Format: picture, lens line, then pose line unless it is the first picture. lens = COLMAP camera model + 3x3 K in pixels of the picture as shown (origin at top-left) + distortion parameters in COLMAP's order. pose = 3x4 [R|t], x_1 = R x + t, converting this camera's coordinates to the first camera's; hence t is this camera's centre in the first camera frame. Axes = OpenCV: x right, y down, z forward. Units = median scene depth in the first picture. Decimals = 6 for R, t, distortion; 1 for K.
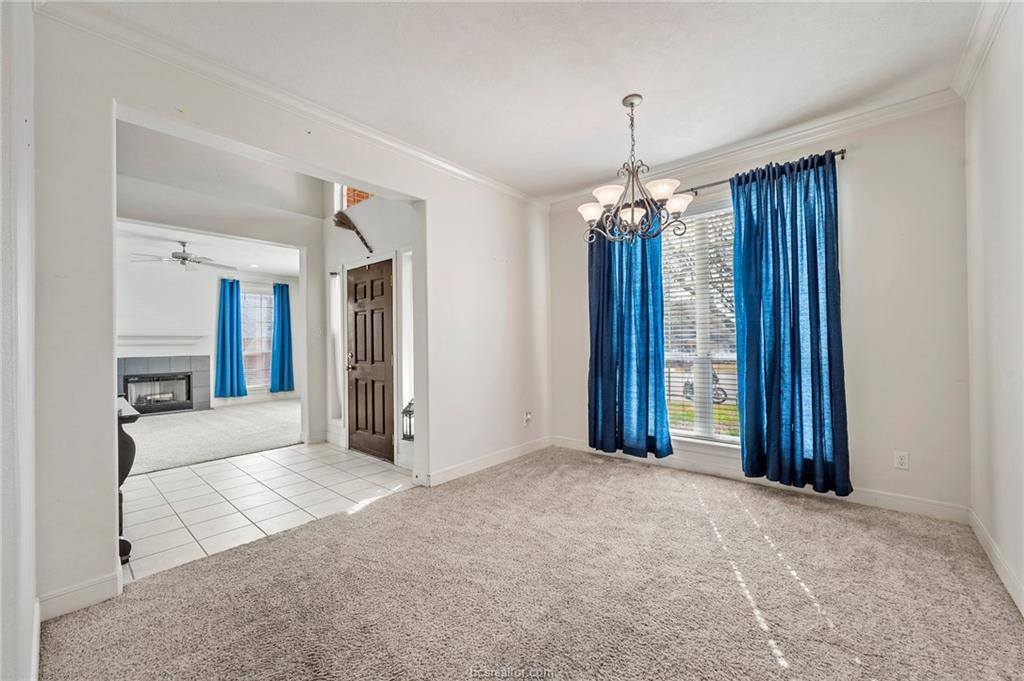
lens RADIAL K [[395.7, 0, 511.3], [0, 395.7, 340.6], [0, 0, 1]] dist [-0.001810, -0.000120]
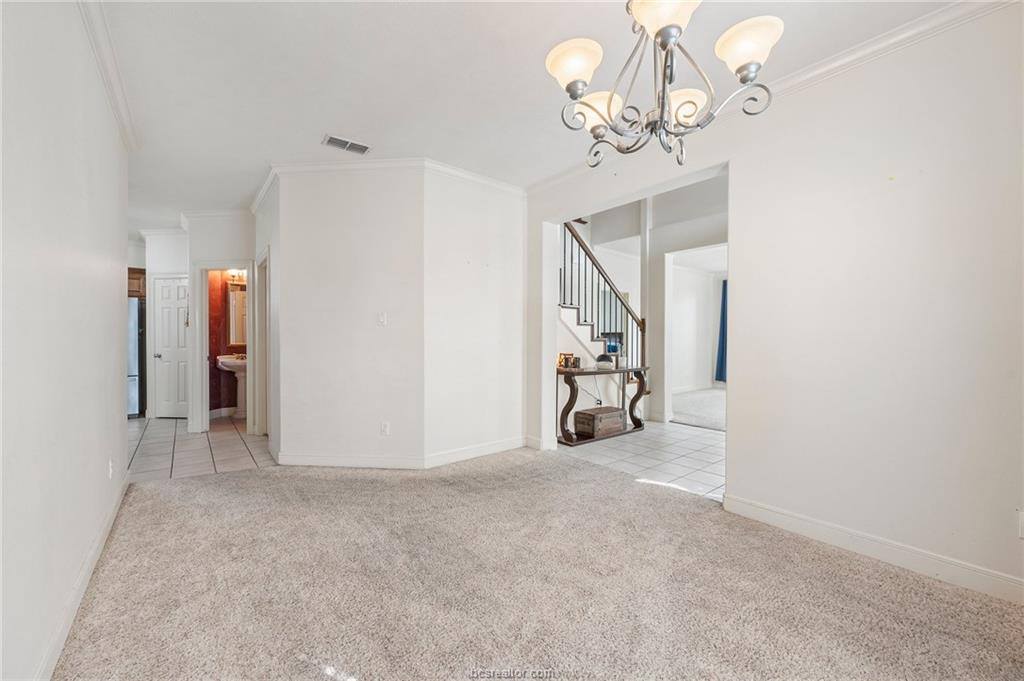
lens RADIAL K [[395.7, 0, 514.4], [0, 395.7, 339.5], [0, 0, 1]] dist [-0.001810, -0.000120]
pose [[-0.168016, 0.017080, -0.985636, 1.012447], [0.012074, 0.999811, 0.015268, -0.004778], [0.985710, -0.009336, -0.168191, 1.057048]]
